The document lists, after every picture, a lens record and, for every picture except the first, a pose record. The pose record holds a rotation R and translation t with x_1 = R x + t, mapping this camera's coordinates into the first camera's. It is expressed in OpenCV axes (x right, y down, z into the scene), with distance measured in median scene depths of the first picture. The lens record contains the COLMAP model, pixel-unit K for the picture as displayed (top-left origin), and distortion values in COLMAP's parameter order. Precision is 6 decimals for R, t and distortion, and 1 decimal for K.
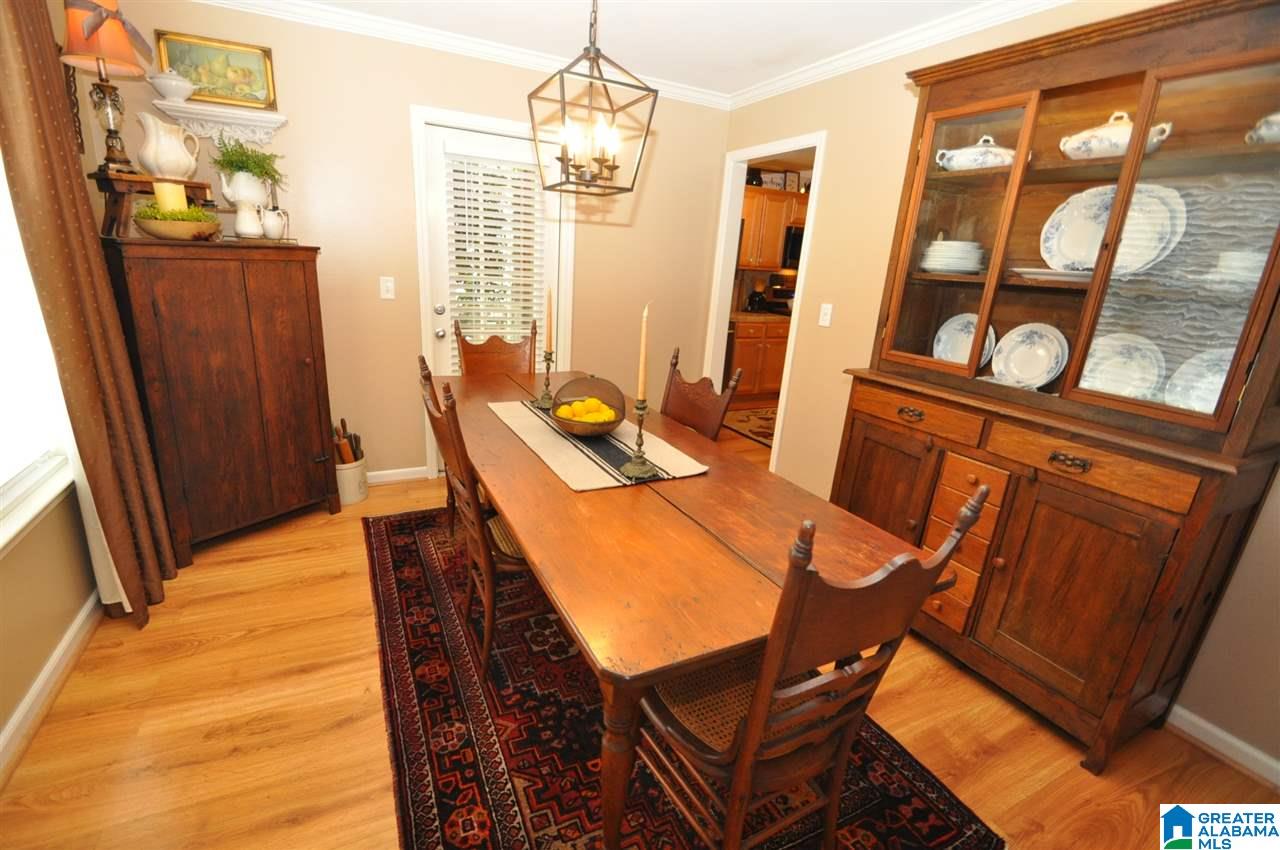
lens RADIAL K [[560.6, 0, 620.7], [0, 560.6, 424.7], [0, 0, 1]] dist [0.017905, -0.016777]
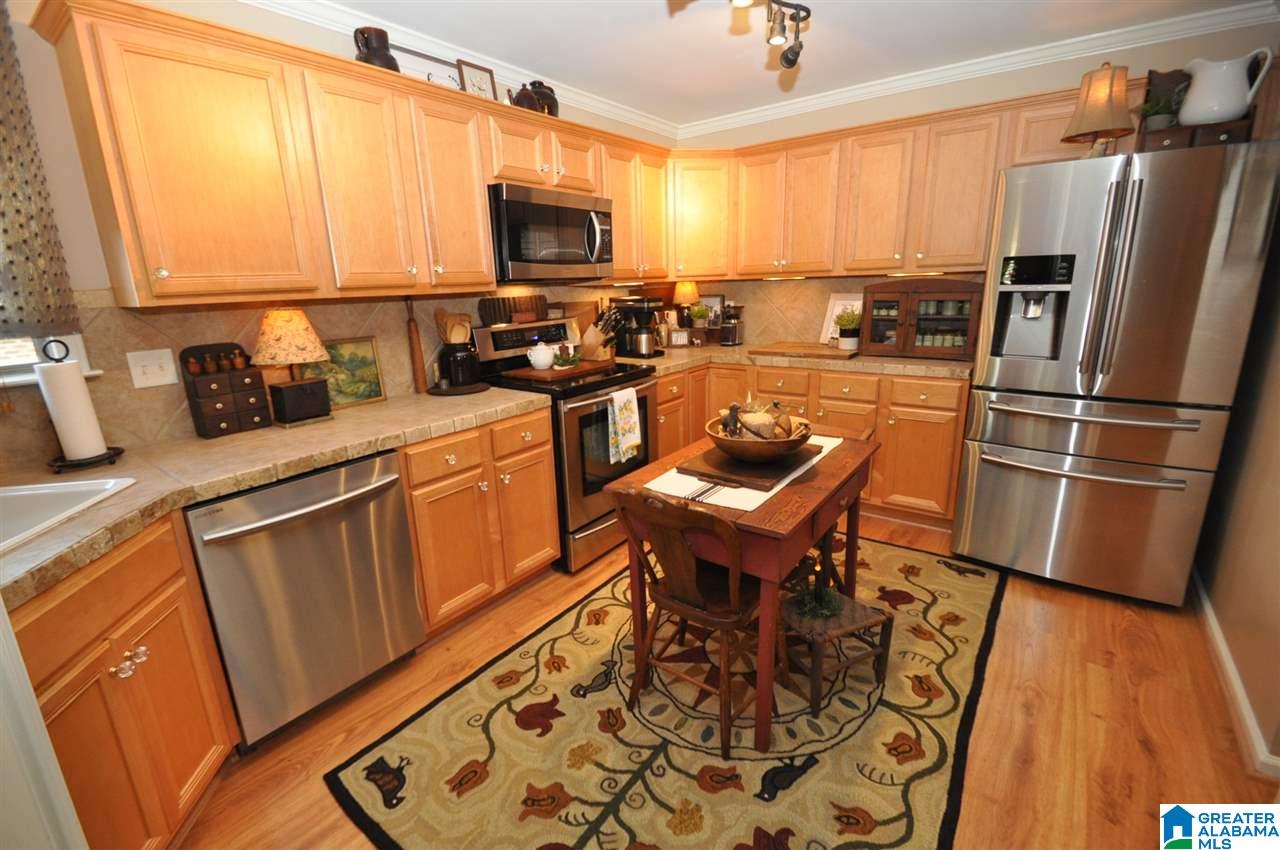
lens RADIAL K [[558.9, 0, 624.6], [0, 558.9, 422.8], [0, 0, 1]] dist [0.016153, -0.017371]
pose [[0.892800, -0.193690, 0.406684, 0.178711], [0.209521, 0.977787, 0.005723, -0.157804], [-0.398759, 0.080099, 0.913551, 0.581352]]
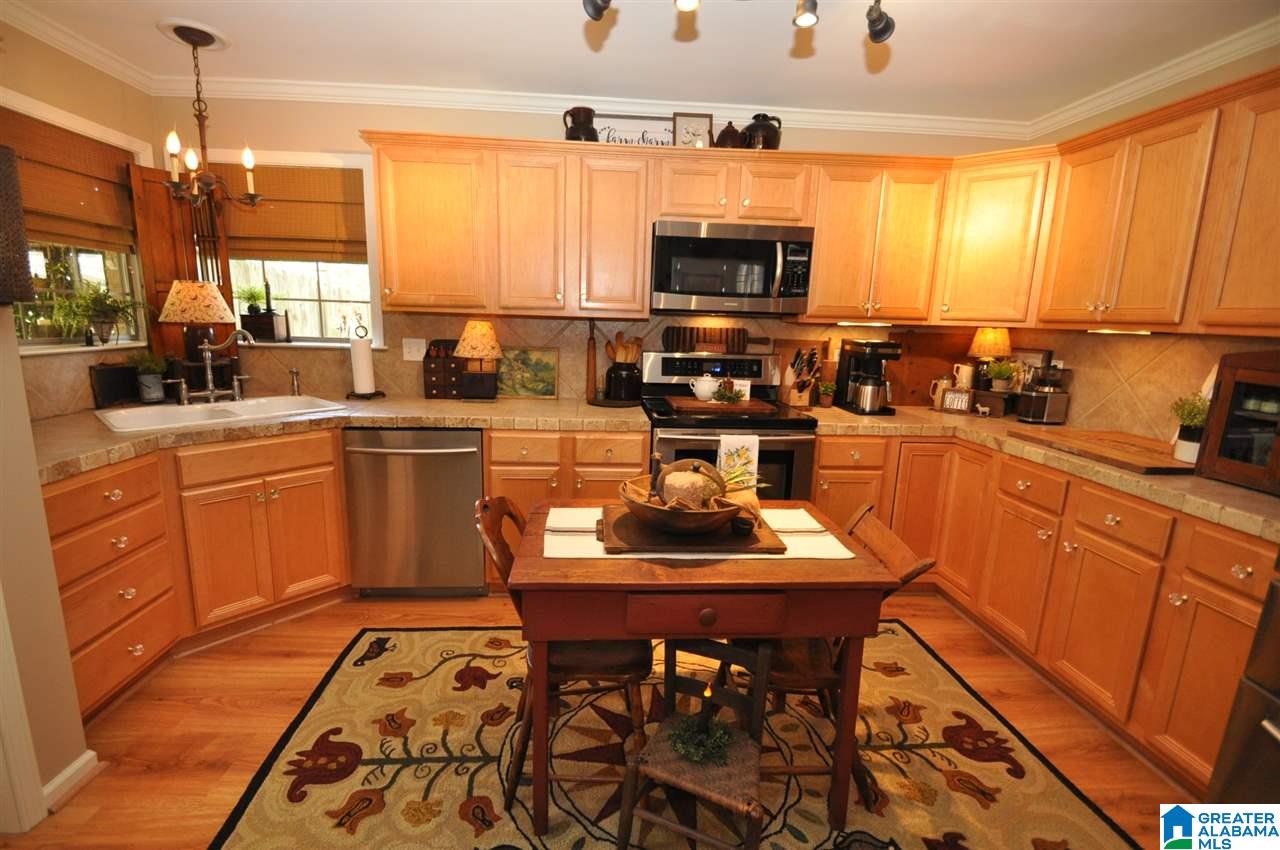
lens RADIAL K [[558.9, 0, 624.6], [0, 558.9, 422.8], [0, 0, 1]] dist [0.016153, -0.017371]
pose [[0.922421, 0.042157, -0.383877, 0.446231], [-0.089699, 0.990227, -0.106792, -0.138609], [0.375623, 0.132940, 0.917188, 0.584395]]
